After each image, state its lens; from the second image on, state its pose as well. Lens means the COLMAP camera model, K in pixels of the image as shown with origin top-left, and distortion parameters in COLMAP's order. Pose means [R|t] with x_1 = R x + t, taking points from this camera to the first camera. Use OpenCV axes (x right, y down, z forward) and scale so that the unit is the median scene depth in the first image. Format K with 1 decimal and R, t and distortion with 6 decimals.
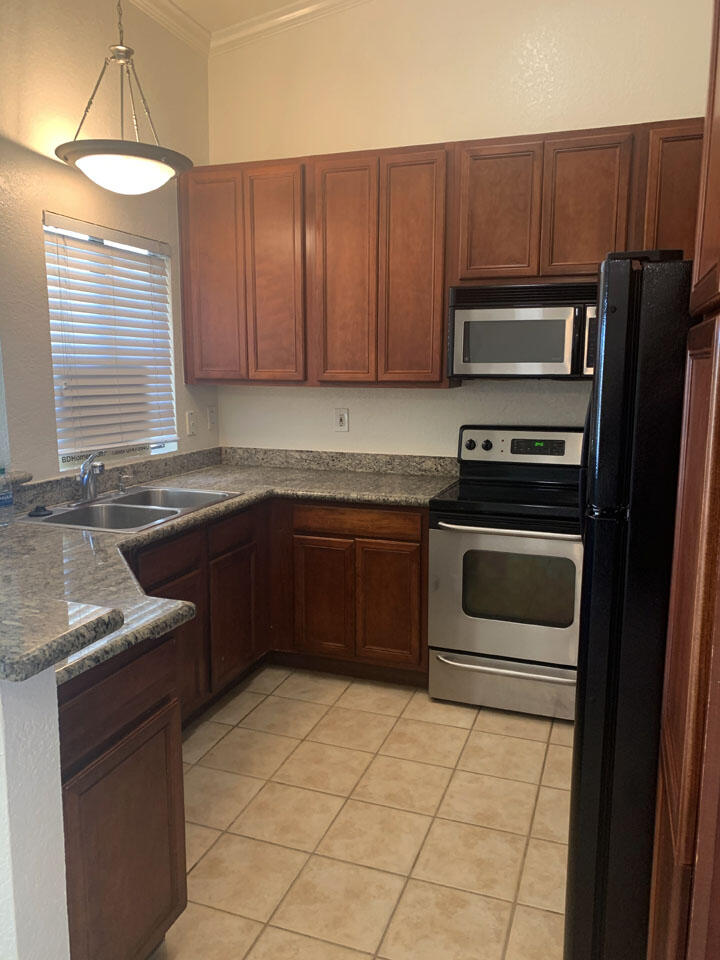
lens RADIAL K [[724.3, 0, 360.0], [0, 724.3, 480.0], [0, 0, 1]] dist [0.008084, -0.002907]
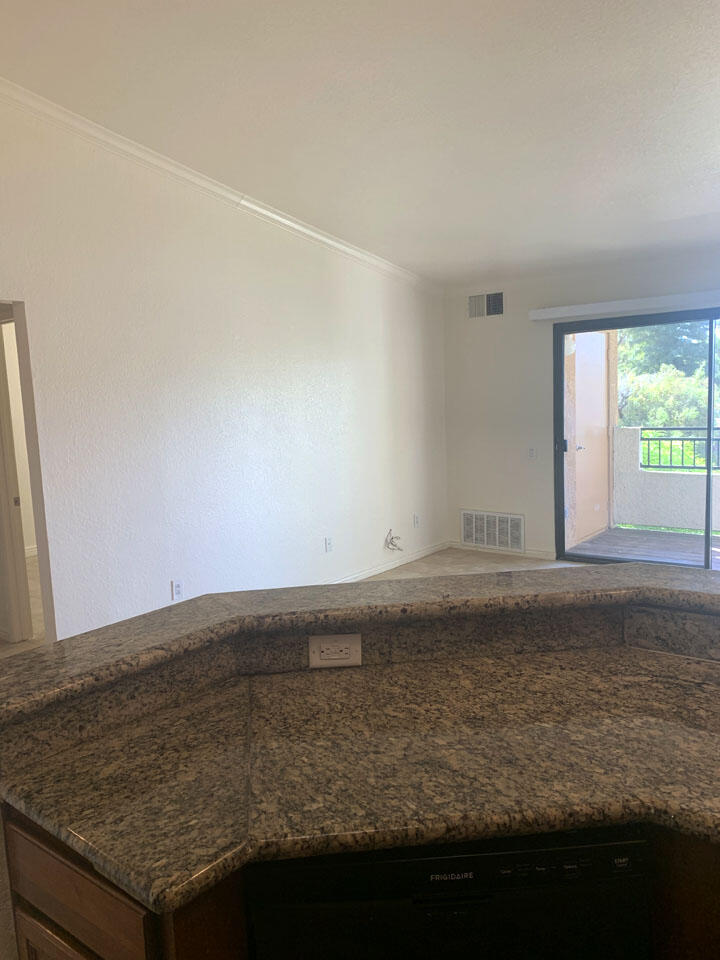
lens RADIAL K [[724.3, 0, 360.0], [0, 724.3, 480.0], [0, 0, 1]] dist [0.008084, -0.002907]
pose [[-0.325243, 0.113411, -0.938805, 0.094196], [-0.105526, 0.982228, 0.155215, -0.112931], [0.939724, 0.149551, -0.307495, 0.633179]]
